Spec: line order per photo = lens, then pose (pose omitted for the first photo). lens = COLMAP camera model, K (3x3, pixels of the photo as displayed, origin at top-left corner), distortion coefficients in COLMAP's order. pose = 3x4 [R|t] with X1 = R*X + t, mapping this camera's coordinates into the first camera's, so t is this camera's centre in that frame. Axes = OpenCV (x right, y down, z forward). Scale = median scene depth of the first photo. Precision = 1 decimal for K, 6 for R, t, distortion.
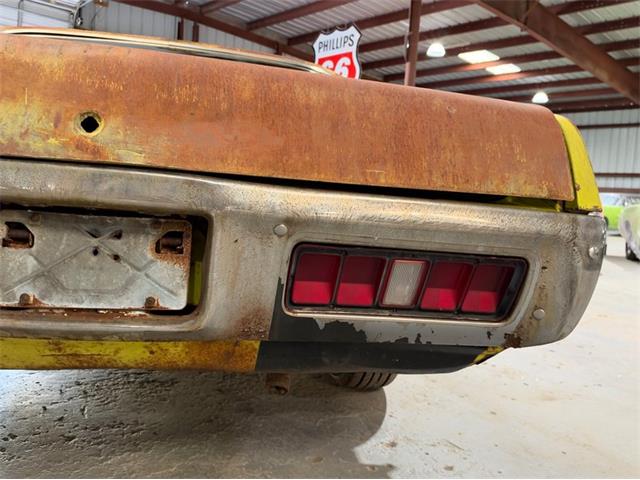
lens RADIAL K [[543.4, 0, 330.8], [0, 543.4, 265.6], [0, 0, 1]] dist [0.075747, -0.153468]
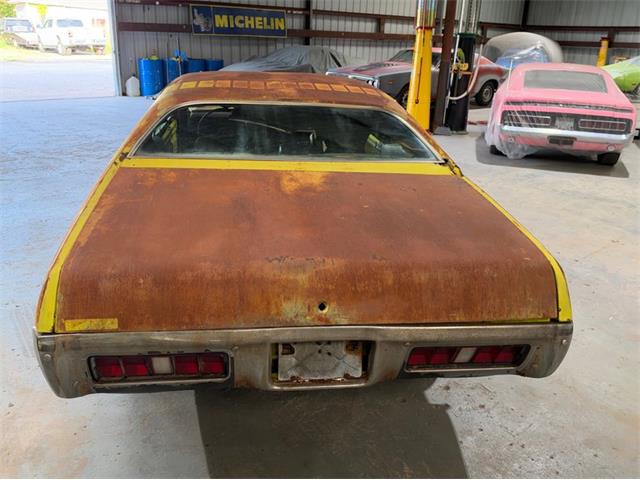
lens RADIAL K [[543.4, 0, 314.1], [0, 543.4, 242.6], [0, 0, 1]] dist [0.075747, -0.153468]
pose [[0.996085, -0.003867, -0.088315, -0.255247], [0.026517, 0.966106, 0.256779, -0.970719], [0.084329, -0.258115, 0.962427, -0.933013]]
